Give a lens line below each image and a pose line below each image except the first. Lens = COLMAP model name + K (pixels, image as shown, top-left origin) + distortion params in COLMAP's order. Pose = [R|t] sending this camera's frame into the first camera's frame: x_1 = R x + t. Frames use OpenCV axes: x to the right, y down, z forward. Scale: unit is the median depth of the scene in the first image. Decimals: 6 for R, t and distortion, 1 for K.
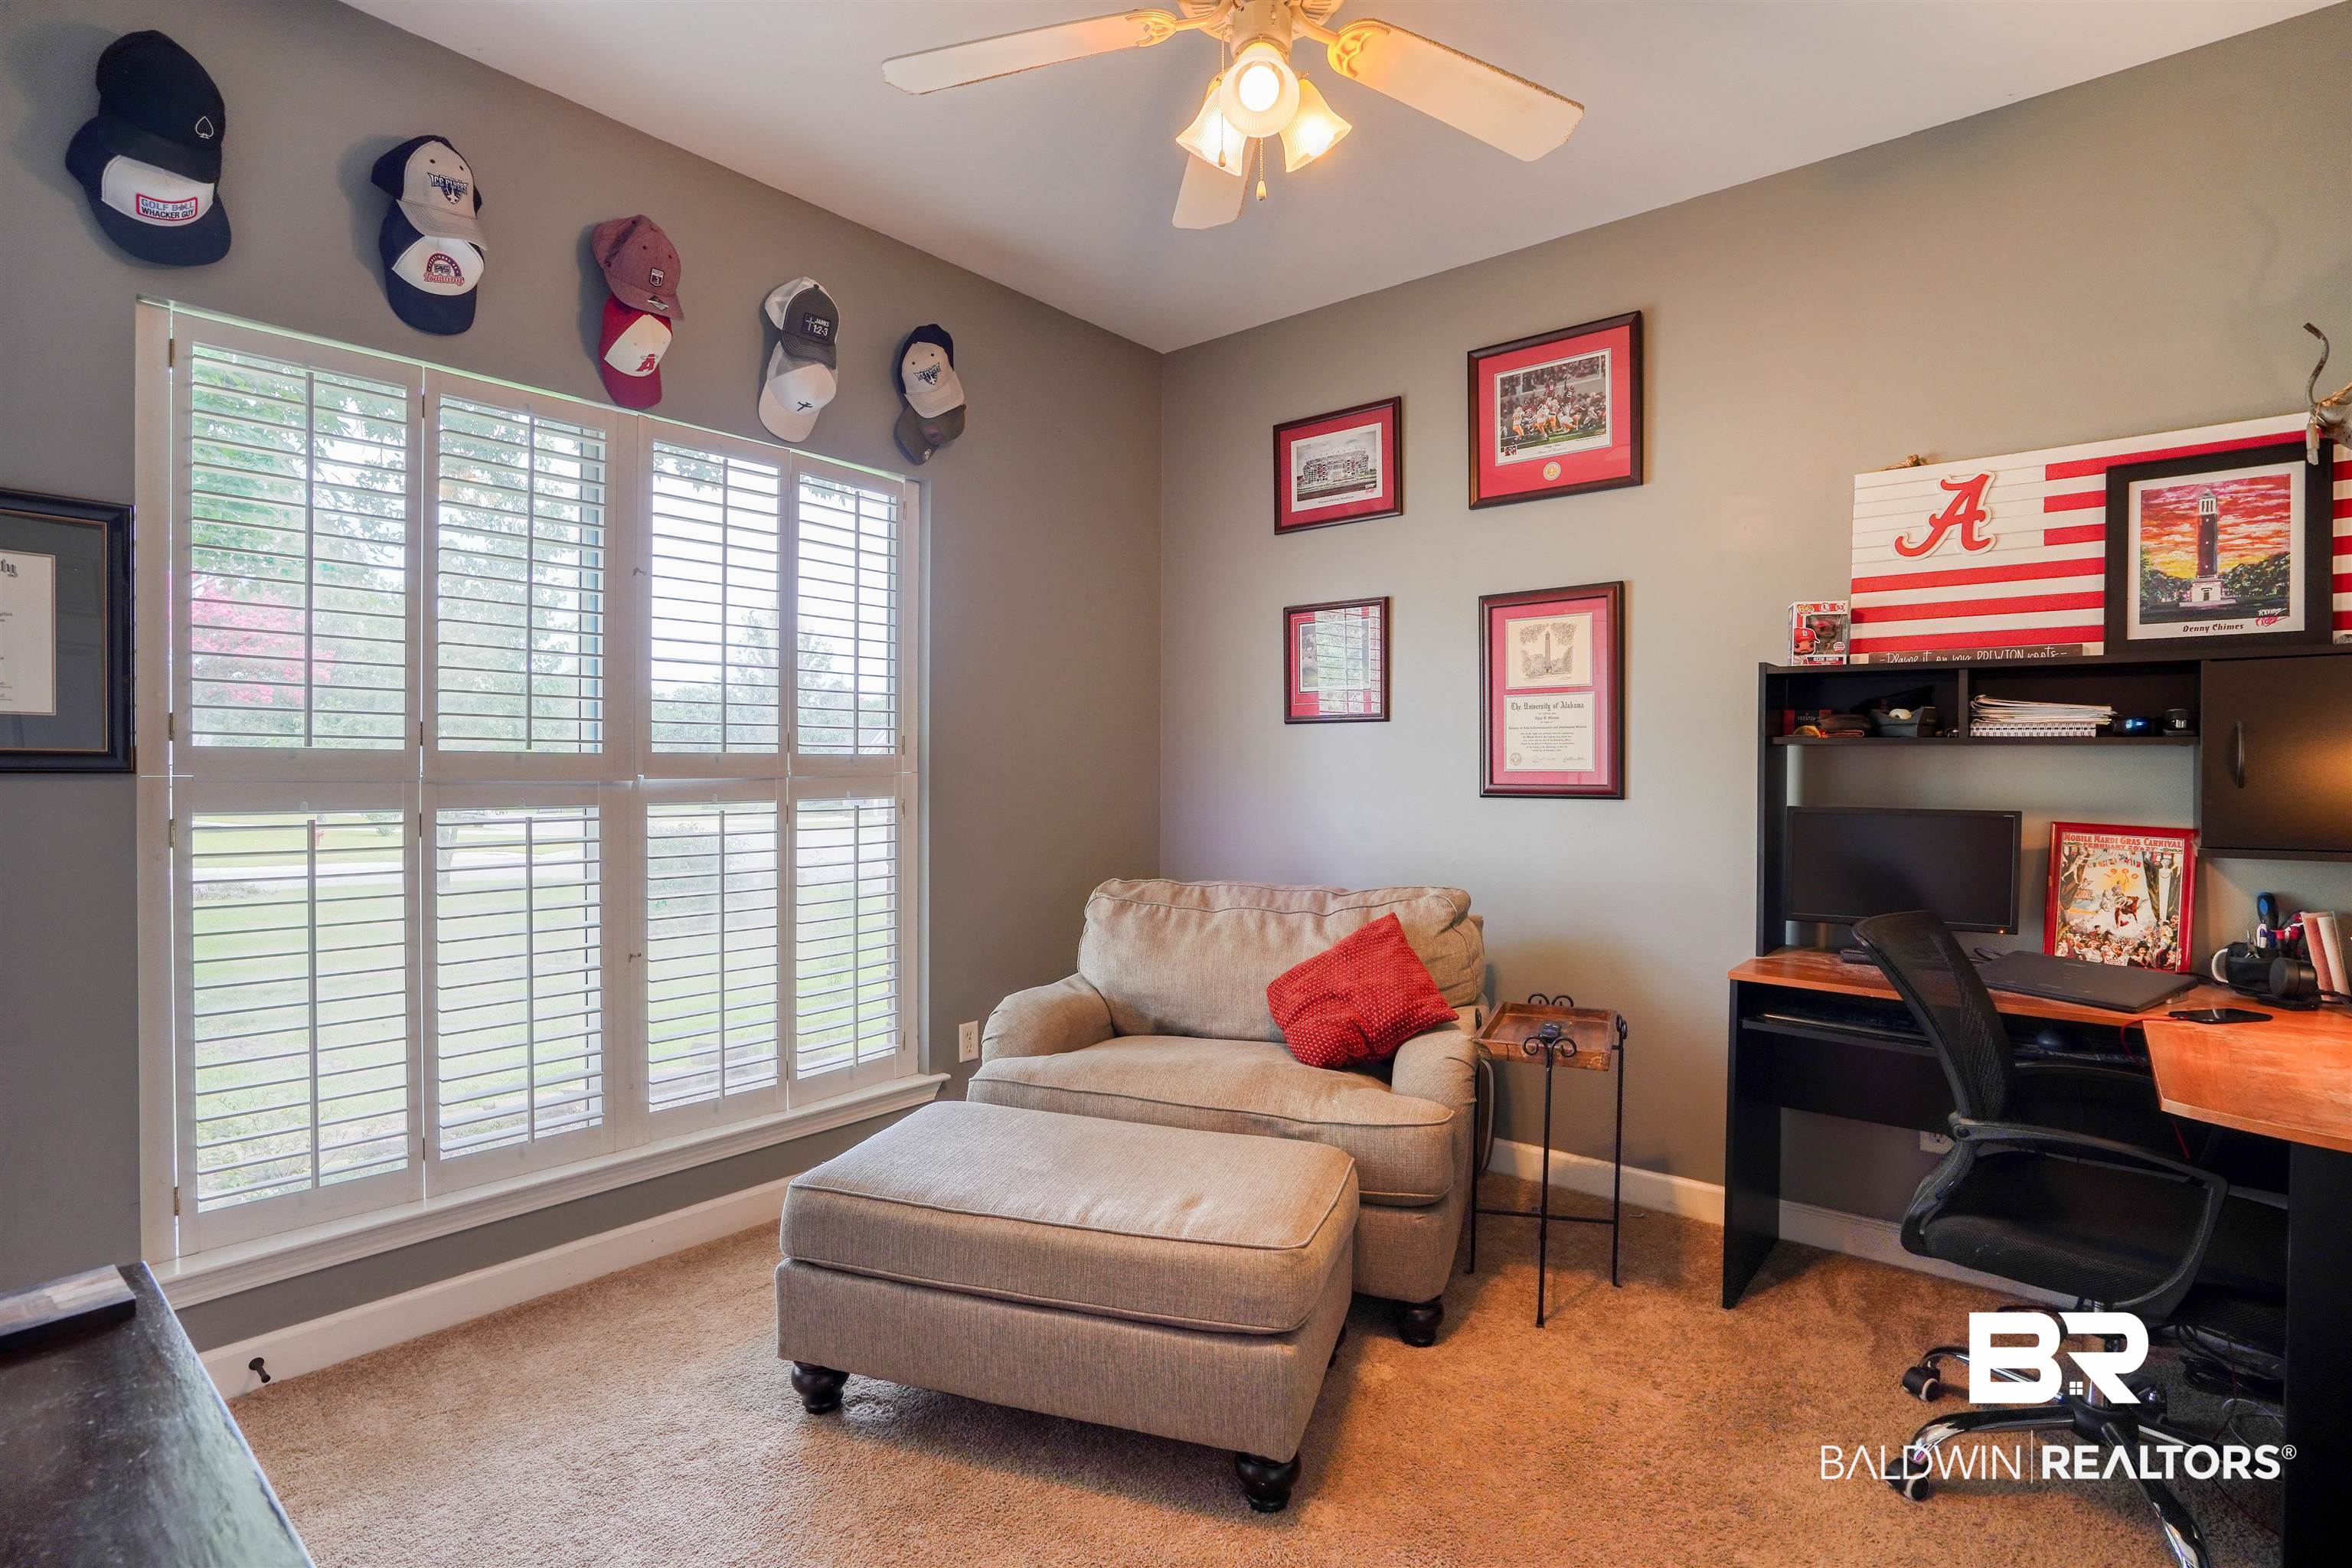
lens RADIAL K [[1127.3, 0, 1175.4], [0, 1127.3, 784.2], [0, 0, 1]] dist [-0.048724, 0.016374]
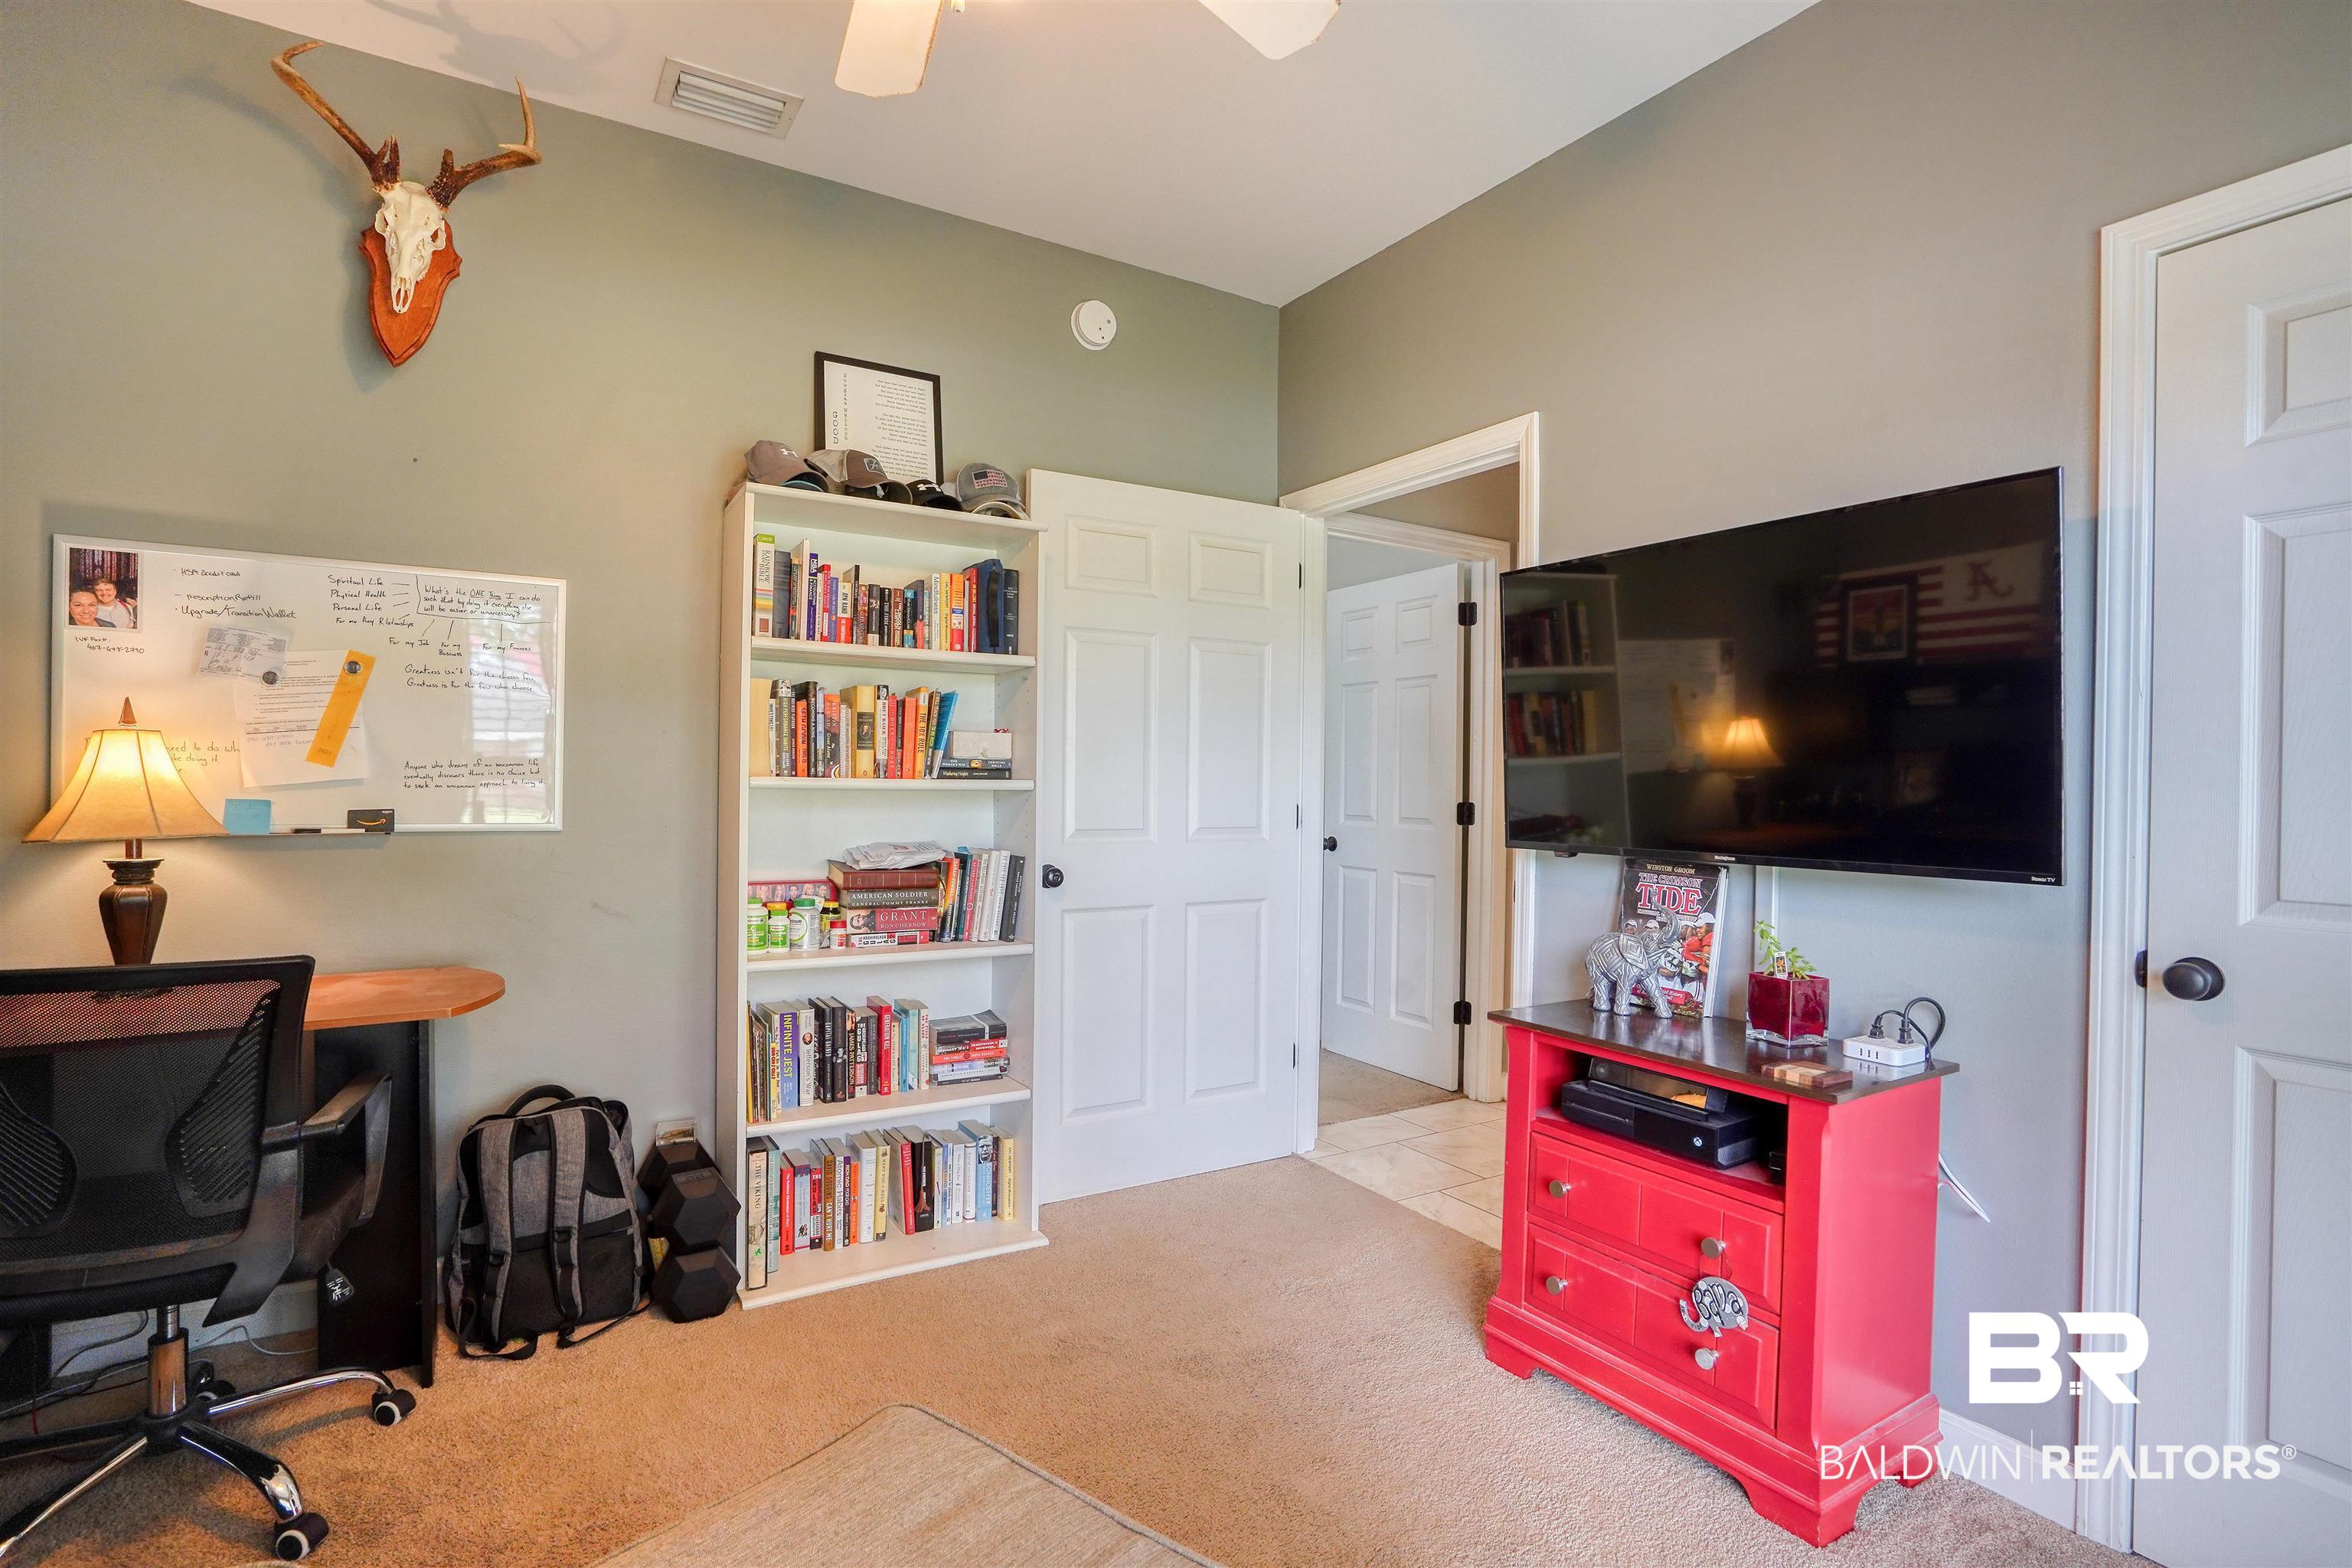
lens RADIAL K [[1127.3, 0, 1175.0], [0, 1127.3, 781.3], [0, 0, 1]] dist [-0.048724, 0.016374]
pose [[0.946677, 0.001134, -0.322183, 0.300086], [-0.002662, 0.999987, -0.004301, 0.131929], [0.322174, 0.004929, 0.946668, -1.647577]]
